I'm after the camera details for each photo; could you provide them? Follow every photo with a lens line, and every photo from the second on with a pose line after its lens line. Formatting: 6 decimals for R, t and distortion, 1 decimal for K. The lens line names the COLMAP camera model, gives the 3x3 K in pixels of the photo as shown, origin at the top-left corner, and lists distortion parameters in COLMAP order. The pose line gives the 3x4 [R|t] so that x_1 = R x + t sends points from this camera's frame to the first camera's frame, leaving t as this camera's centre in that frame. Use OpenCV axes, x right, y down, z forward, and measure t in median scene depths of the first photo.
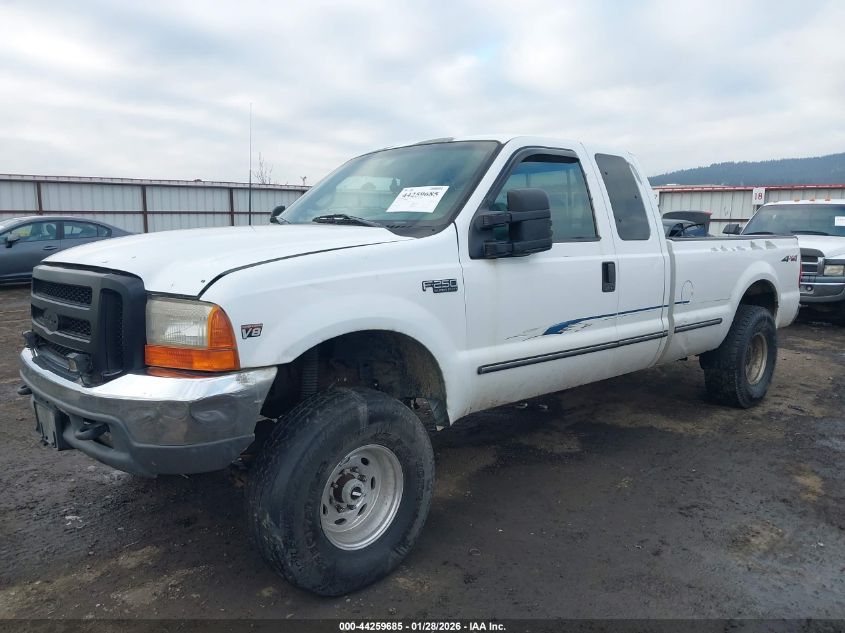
lens RADIAL K [[682.4, 0, 422.5], [0, 682.4, 316.5], [0, 0, 1]] dist [0.015871, 0.001619]
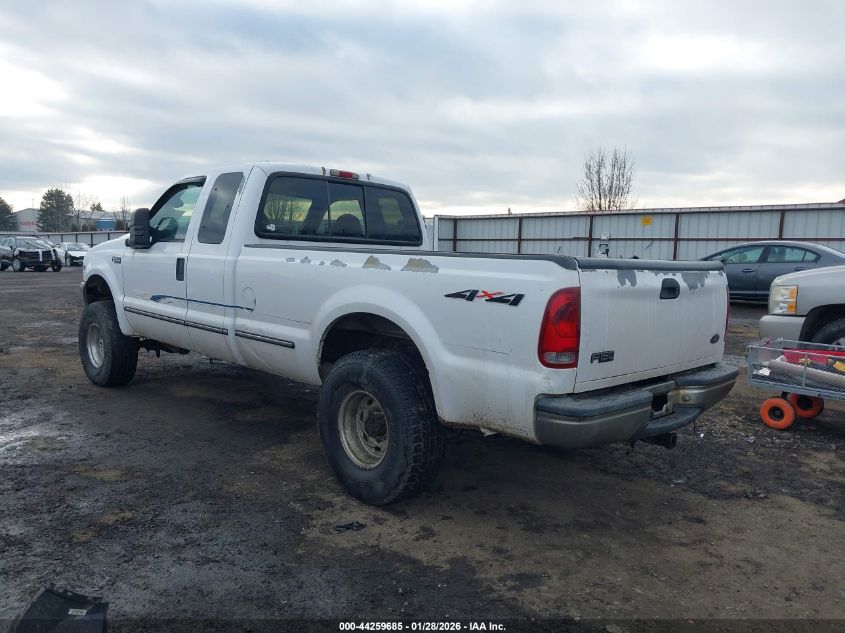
lens RADIAL K [[682.4, 0, 422.5], [0, 682.4, 316.5], [0, 0, 1]] dist [0.015871, 0.001619]
pose [[0.012874, 0.101624, -0.994740, 1.423726], [-0.158024, 0.982527, 0.098331, -0.153041], [0.987351, 0.155927, 0.028708, 1.272730]]
